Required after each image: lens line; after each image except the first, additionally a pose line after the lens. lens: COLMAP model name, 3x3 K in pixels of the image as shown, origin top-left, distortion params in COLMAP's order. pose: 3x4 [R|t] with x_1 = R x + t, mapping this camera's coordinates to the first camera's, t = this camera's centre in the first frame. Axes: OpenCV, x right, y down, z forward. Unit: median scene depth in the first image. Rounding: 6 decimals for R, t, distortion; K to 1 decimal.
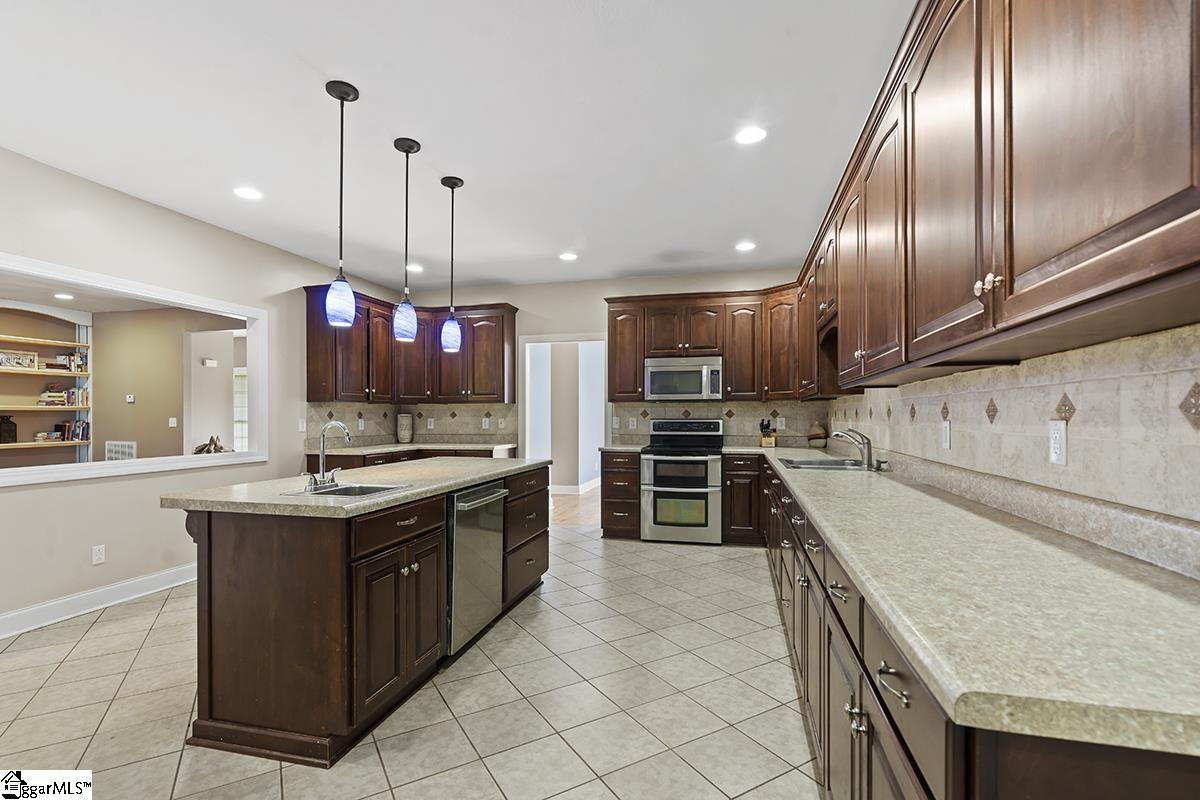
lens RADIAL K [[556.7, 0, 597.2], [0, 556.7, 408.0], [0, 0, 1]] dist [-0.004783, -0.000648]
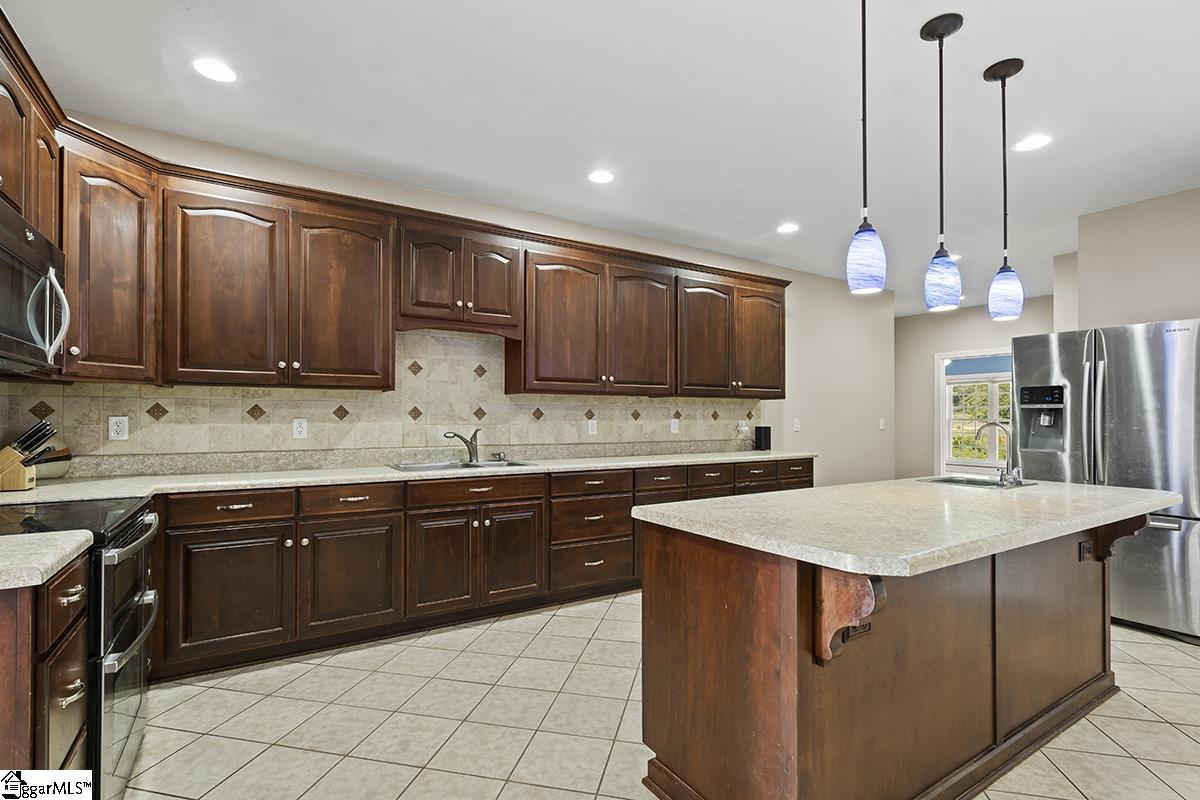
lens RADIAL K [[556.7, 0, 600.3], [0, 556.7, 409.3], [0, 0, 1]] dist [-0.004783, -0.000648]
pose [[-0.721013, 0.013361, 0.692793, -1.038275], [-0.004001, 0.999717, -0.023444, 0.045250], [-0.692910, -0.019676, -0.720755, 3.523399]]
